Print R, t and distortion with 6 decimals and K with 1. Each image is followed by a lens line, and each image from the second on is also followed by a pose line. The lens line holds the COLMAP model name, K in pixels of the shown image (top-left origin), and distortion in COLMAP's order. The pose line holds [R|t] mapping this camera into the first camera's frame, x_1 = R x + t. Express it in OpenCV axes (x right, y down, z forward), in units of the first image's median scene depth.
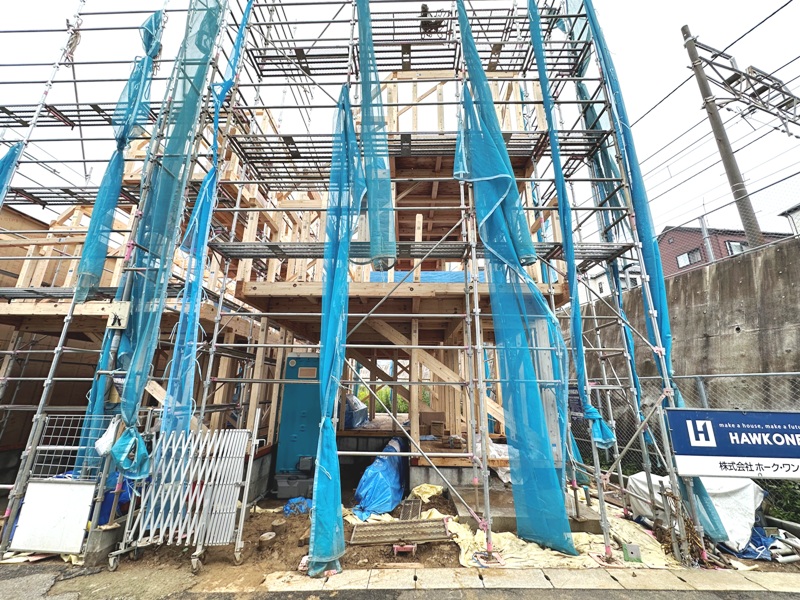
lens RADIAL K [[320.4, 0, 400.4], [0, 320.4, 298.6], [0, 0, 1]] dist [-0.004059, 0.000914]
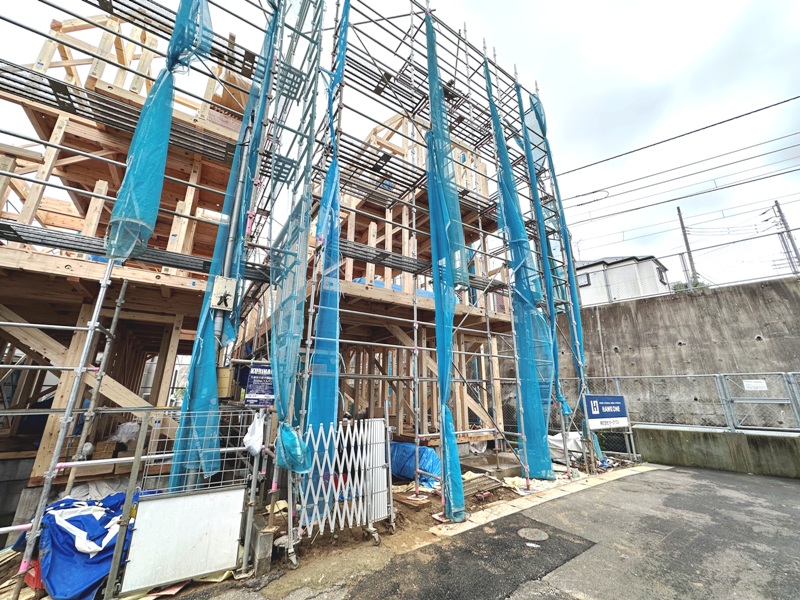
lens RADIAL K [[320.4, 0, 401.1], [0, 320.4, 298.0], [0, 0, 1]] dist [-0.004059, 0.000914]
pose [[0.822688, 0.155226, 0.546890, -1.192400], [-0.149900, 0.987187, -0.054701, 0.049038], [-0.548374, -0.036977, 0.835415, 0.047091]]
